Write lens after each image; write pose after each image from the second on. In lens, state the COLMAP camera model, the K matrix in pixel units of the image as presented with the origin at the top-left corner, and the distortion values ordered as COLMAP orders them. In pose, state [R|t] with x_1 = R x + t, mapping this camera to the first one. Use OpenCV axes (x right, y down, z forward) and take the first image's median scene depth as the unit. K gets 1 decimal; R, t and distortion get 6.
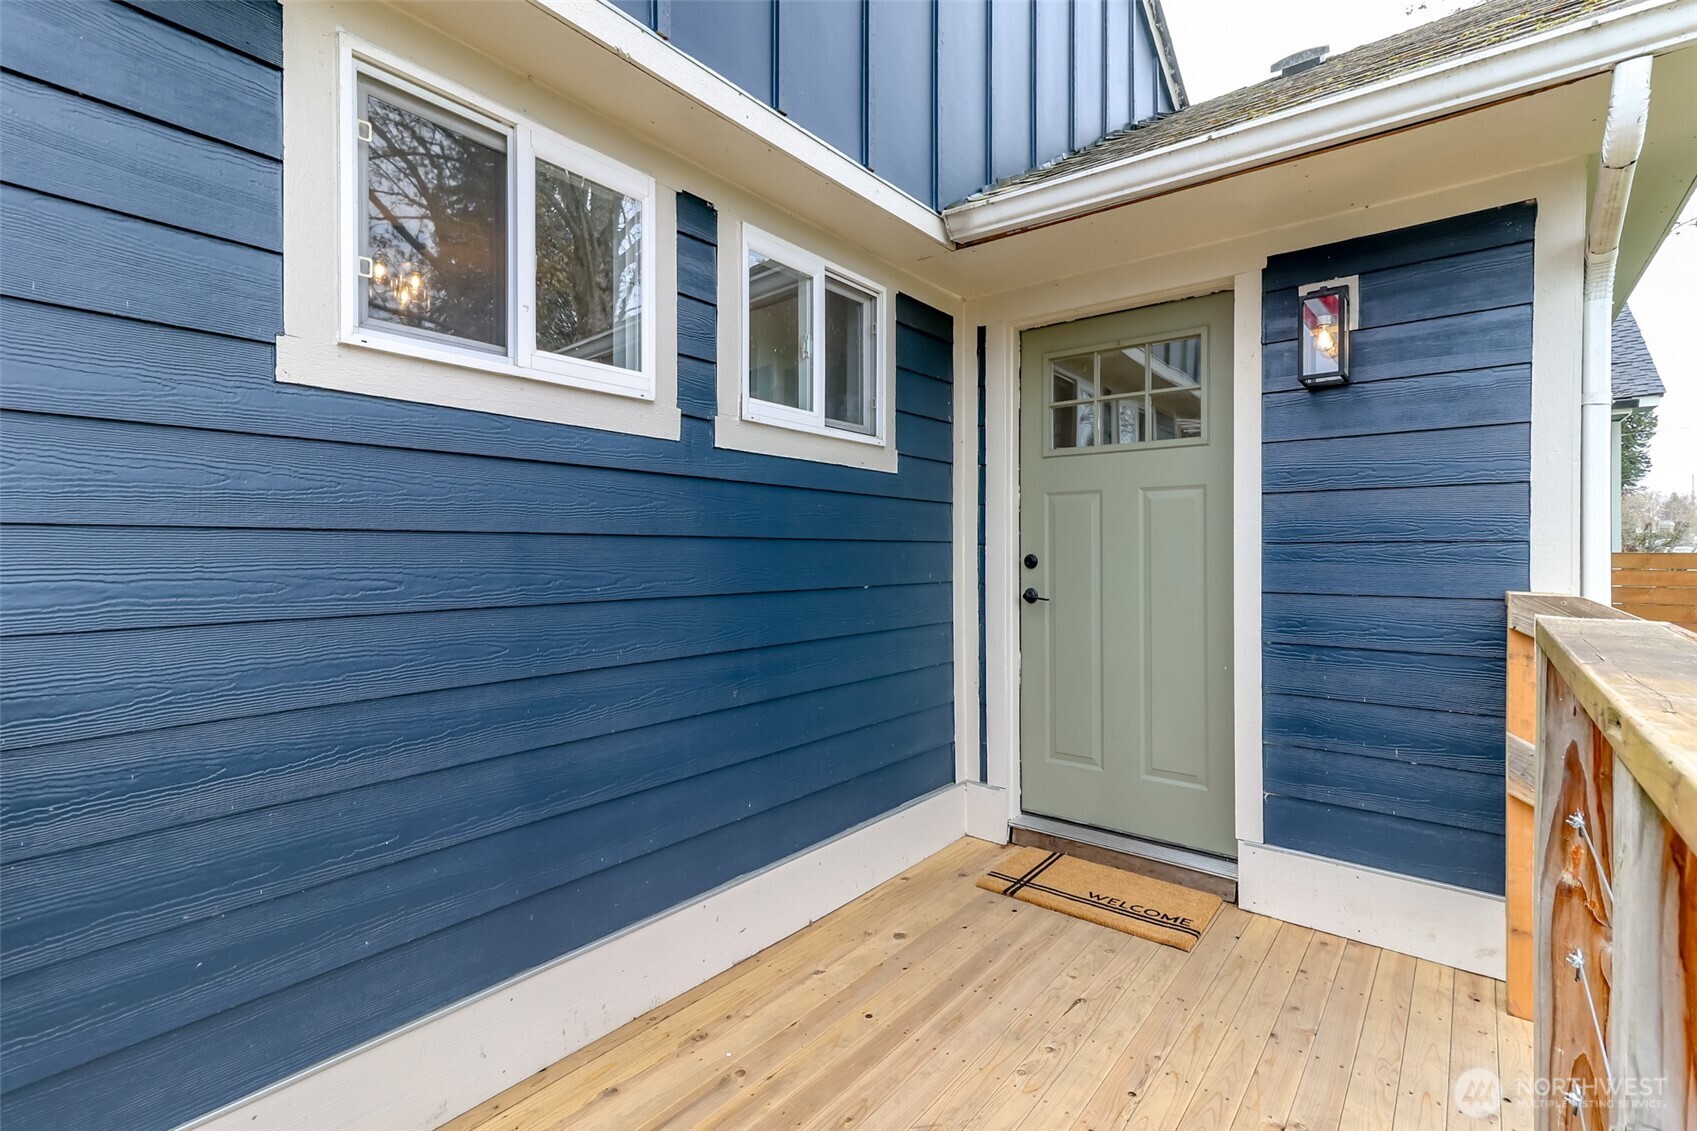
lens RADIAL K [[778.4, 0, 848.9], [0, 778.4, 558.5], [0, 0, 1]] dist [0.026296, -0.000598]
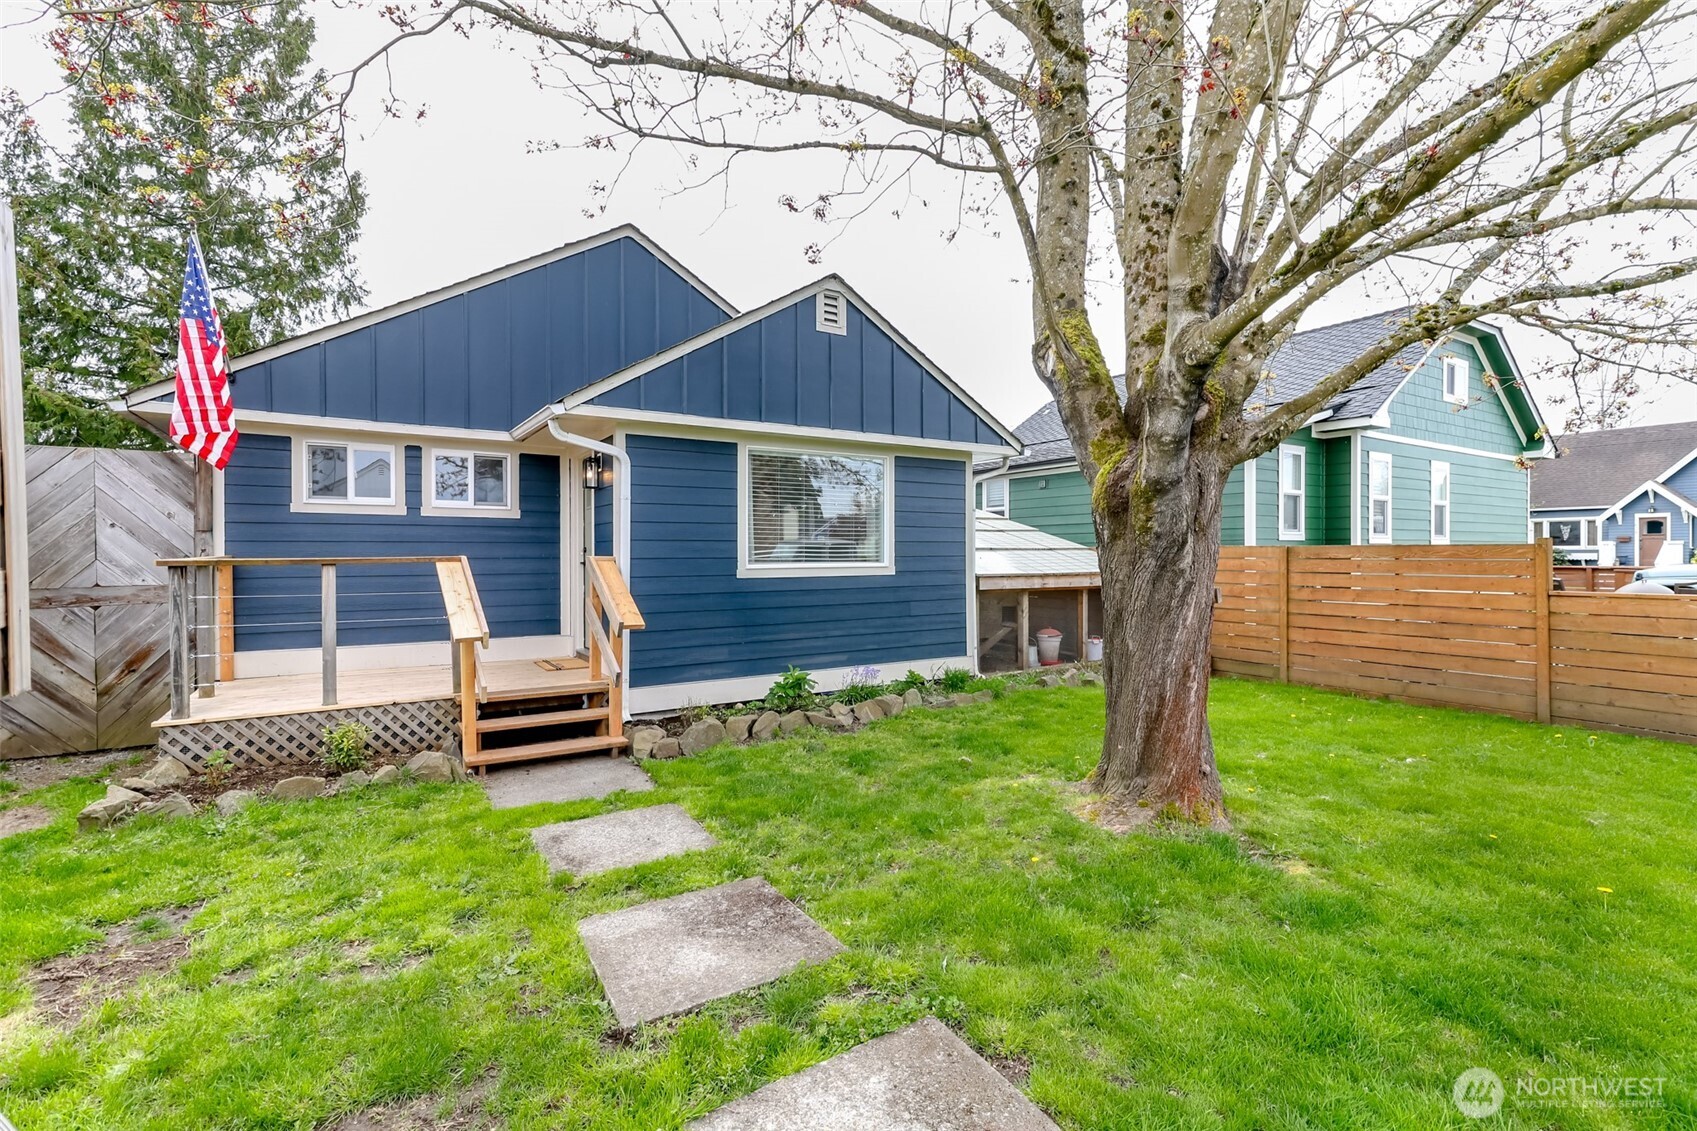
lens RADIAL K [[775.7, 0, 848.5], [0, 775.7, 565.5], [0, 0, 1]] dist [0.025852, -0.000281]
pose [[0.945217, -0.002175, -0.326436, 2.473443], [0.004449, 0.999971, 0.006221, 0.056014], [0.326413, -0.007332, 0.945199, -1.484784]]
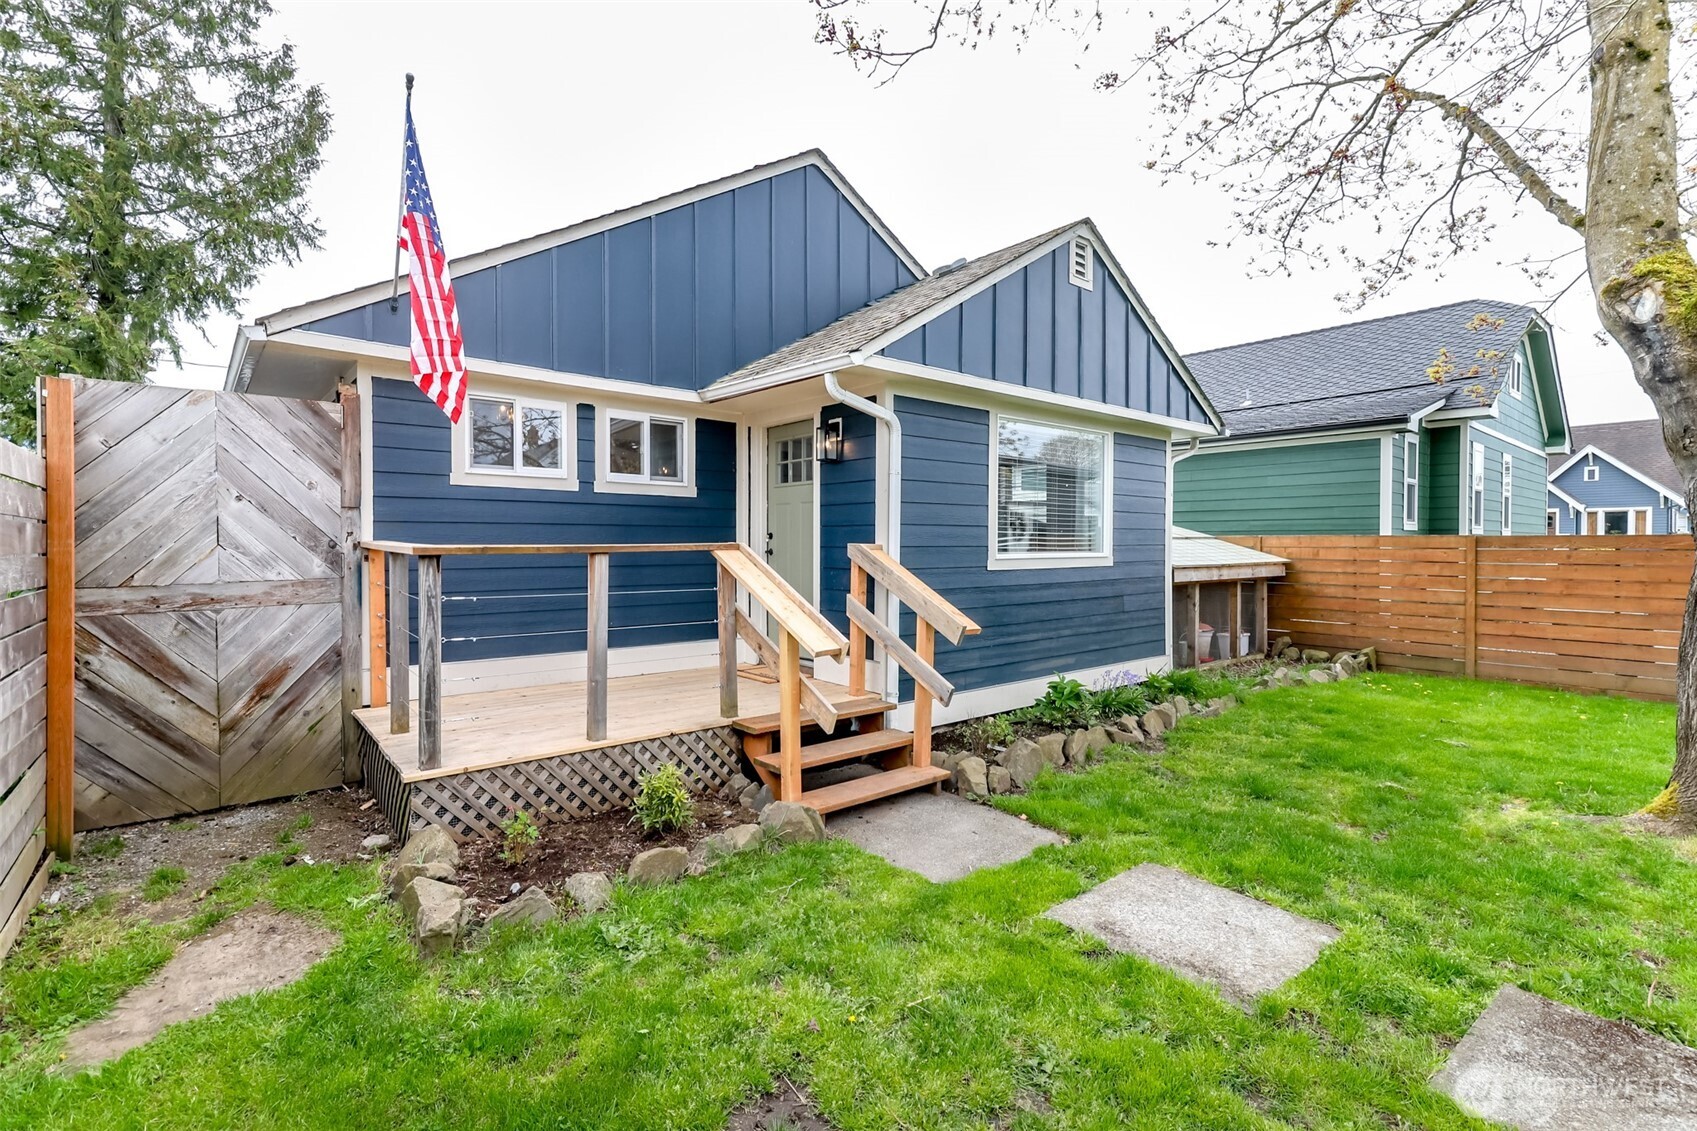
lens RADIAL K [[778.4, 0, 848.9], [0, 778.4, 558.5], [0, 0, 1]] dist [0.026296, -0.000598]
pose [[0.981418, 0.001235, -0.191878, 1.122483], [0.001121, 0.999925, 0.012170, 0.052384], [0.191879, -0.012159, 0.981343, -1.388804]]
